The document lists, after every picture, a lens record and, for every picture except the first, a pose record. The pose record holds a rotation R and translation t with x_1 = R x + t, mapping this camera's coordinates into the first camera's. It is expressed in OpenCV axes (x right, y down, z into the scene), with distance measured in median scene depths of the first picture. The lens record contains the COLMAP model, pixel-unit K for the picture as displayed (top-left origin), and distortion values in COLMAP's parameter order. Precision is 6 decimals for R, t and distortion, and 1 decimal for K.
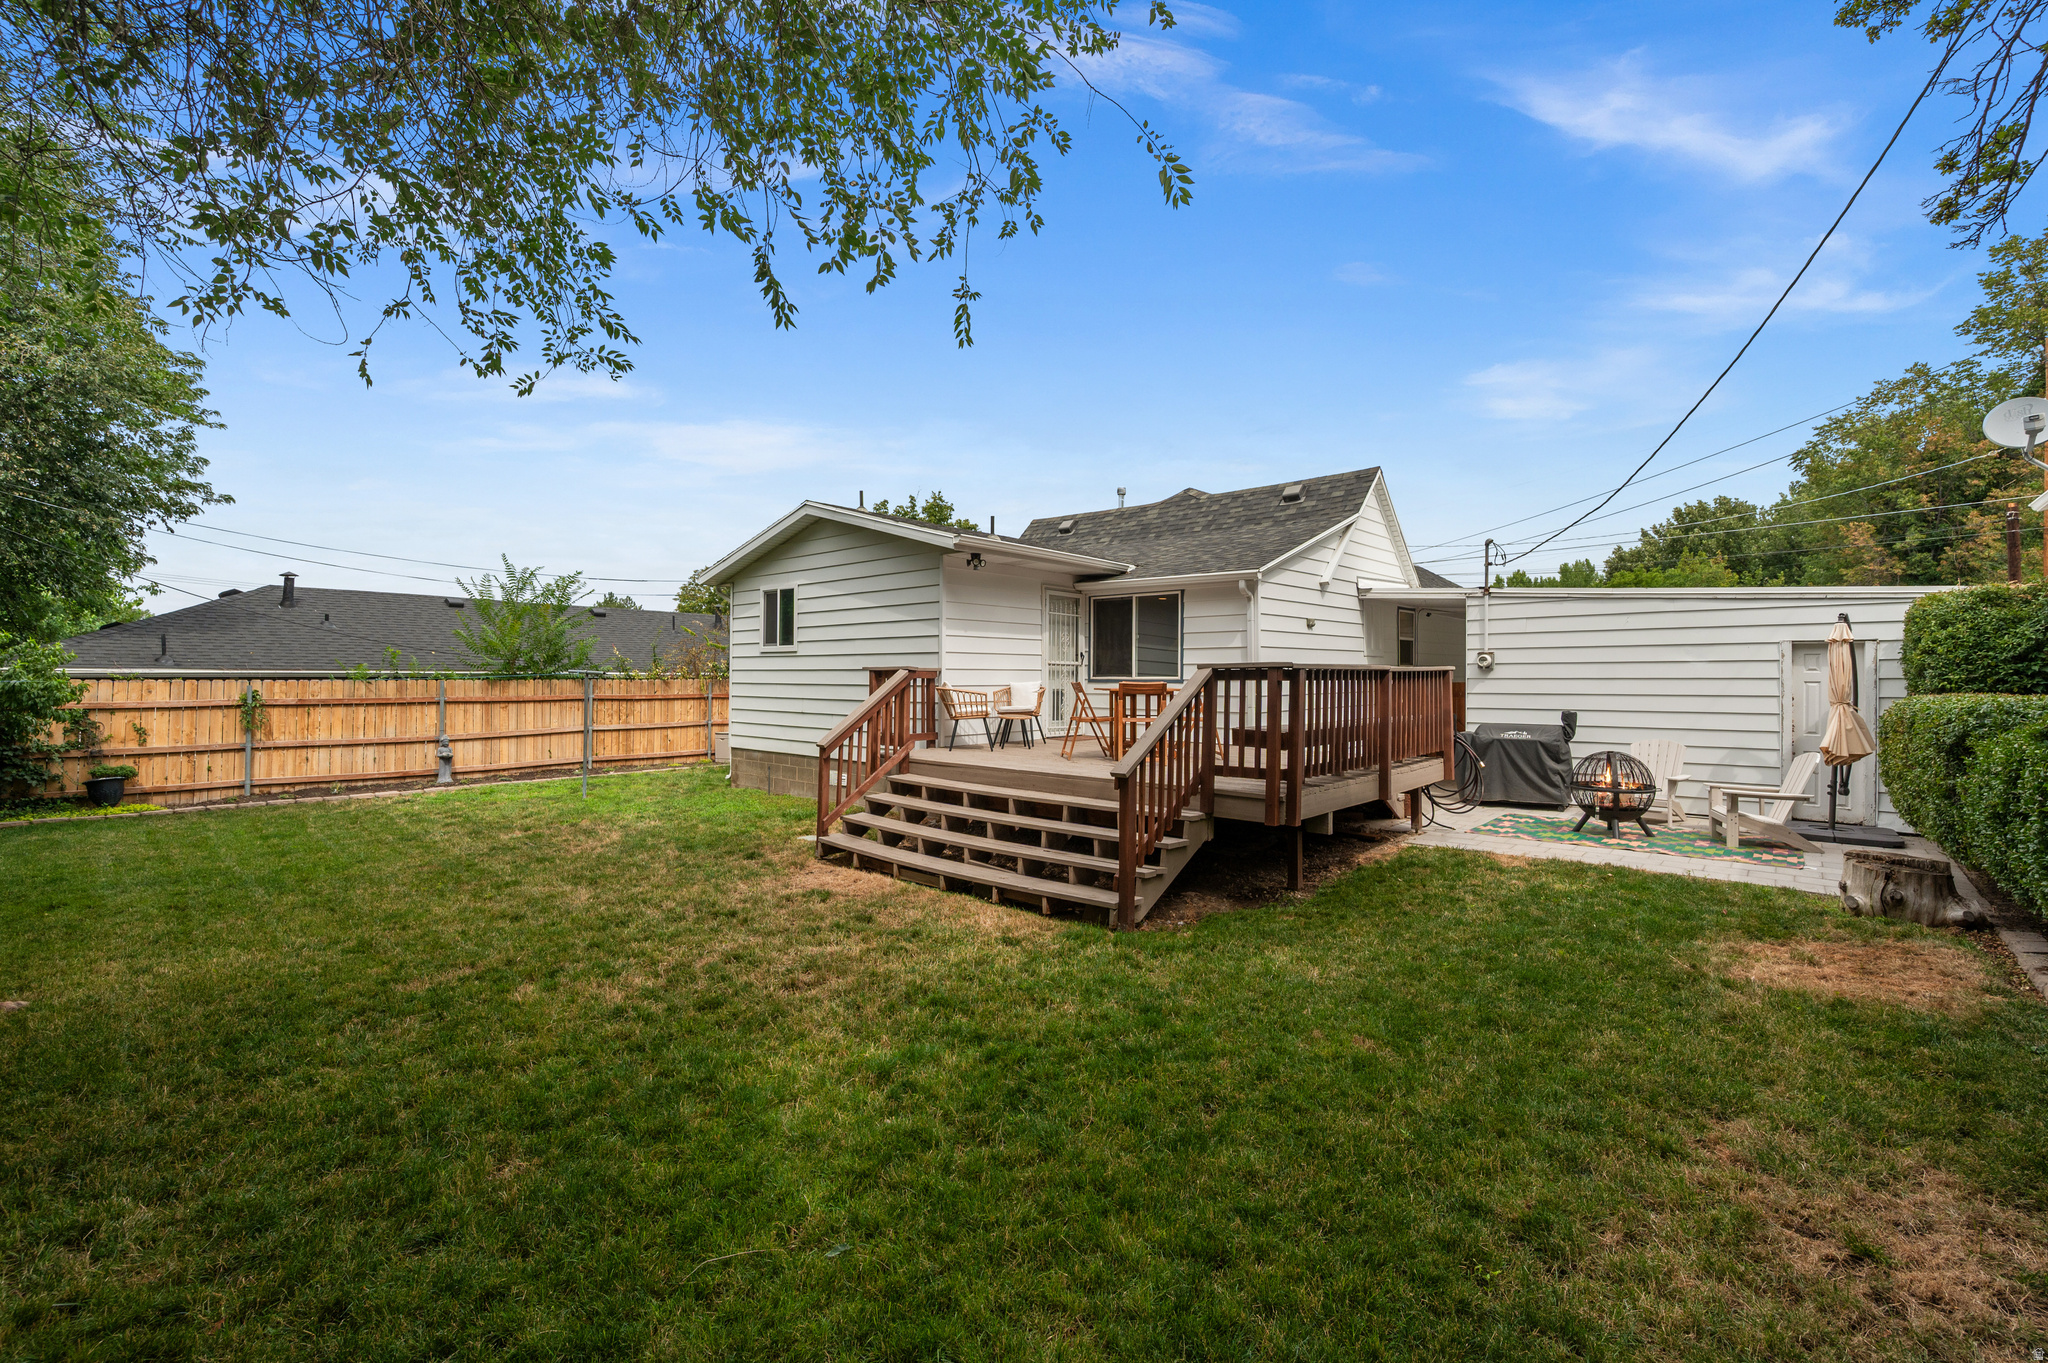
lens RADIAL K [[865.9, 0, 1026.3], [0, 865.9, 669.3], [0, 0, 1]] dist [0.000545, 0.000193]
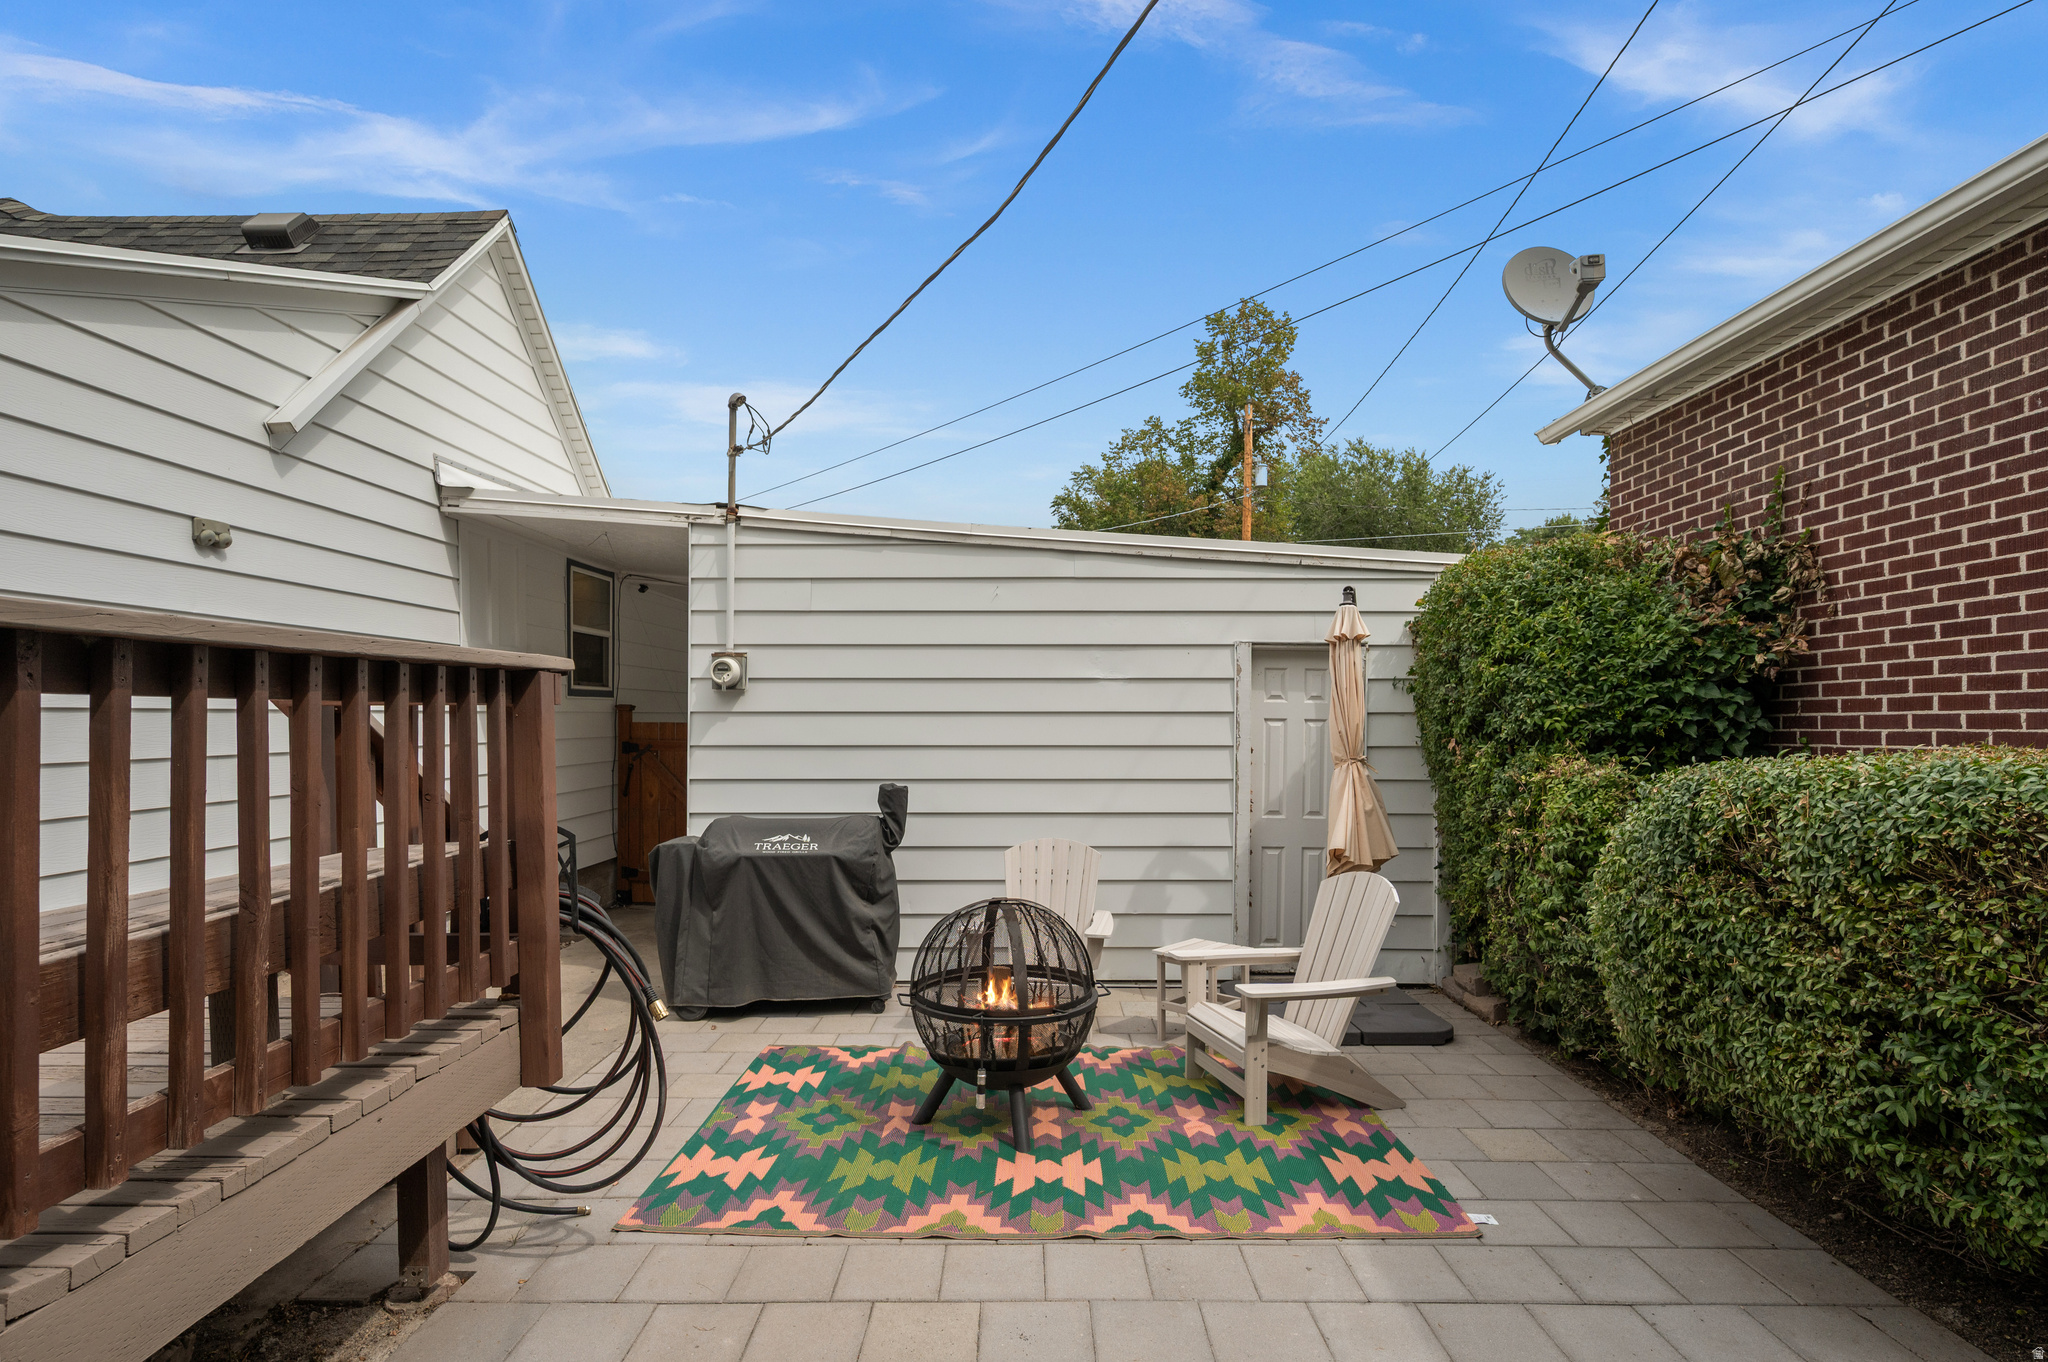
lens RADIAL K [[1010.7, 0, 1021.3], [0, 1010.7, 727.8], [0, 0, 1]] dist [0.001940, 0.000057]
pose [[0.752387, -0.003345, 0.658712, 0.293954], [-0.008205, 0.999862, 0.014449, 0.009523], [-0.658670, -0.016275, 0.752256, 0.499139]]
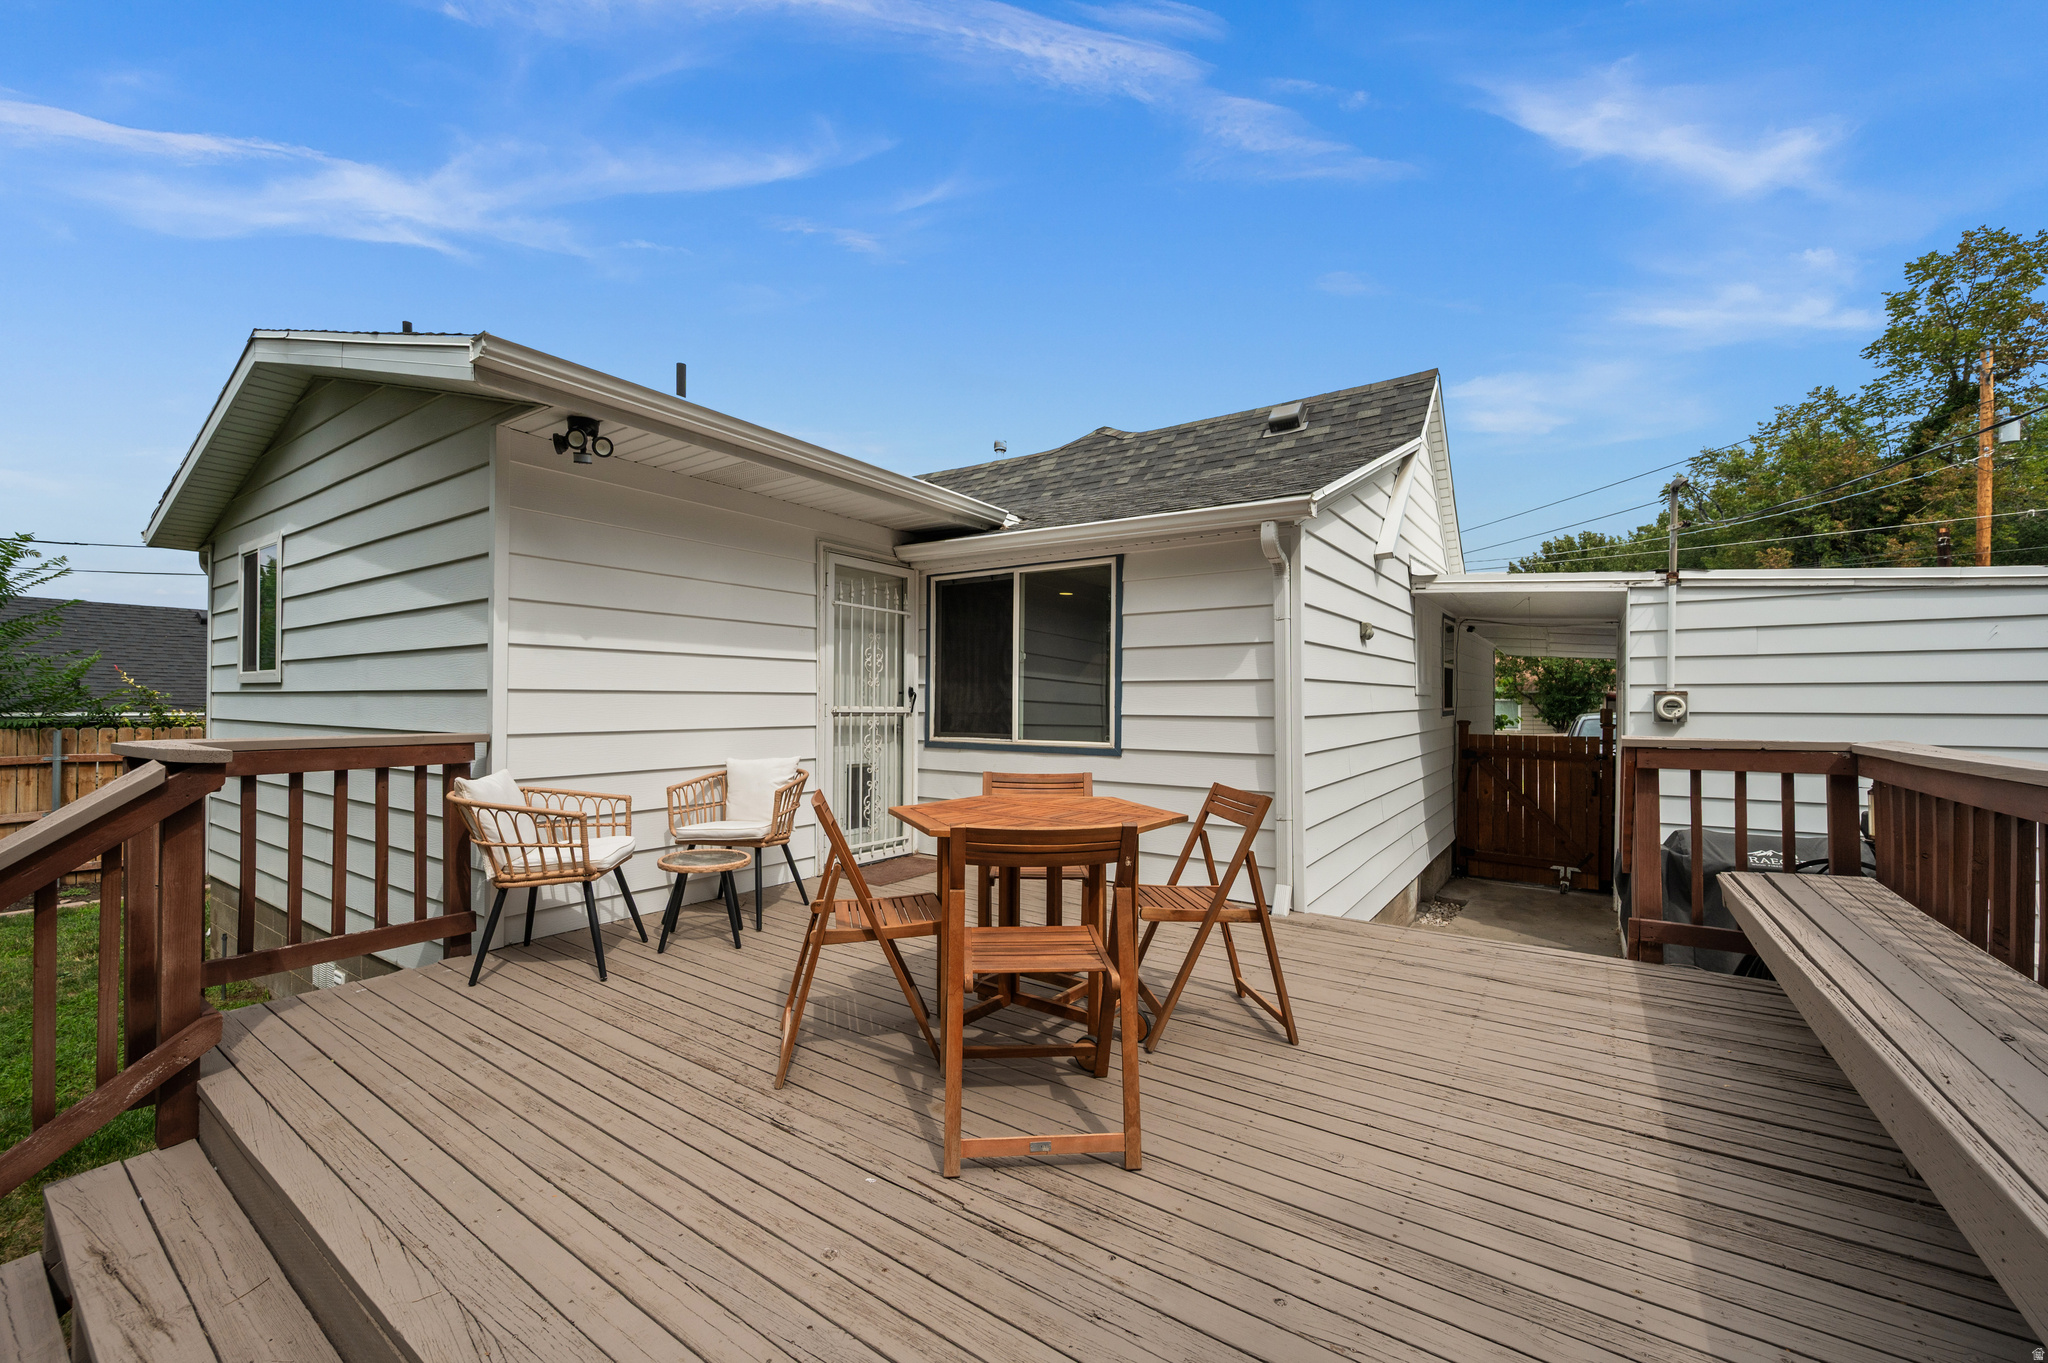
lens RADIAL K [[820.3, 0, 1016.8], [0, 820.3, 696.0], [0, 0, 1]] dist [-0.001253, -0.000096]
pose [[0.992750, 0.003096, 0.120156, 0.067782], [-0.003296, 0.999993, 0.001468, -0.015691], [-0.120150, -0.001854, 0.992754, 0.529298]]
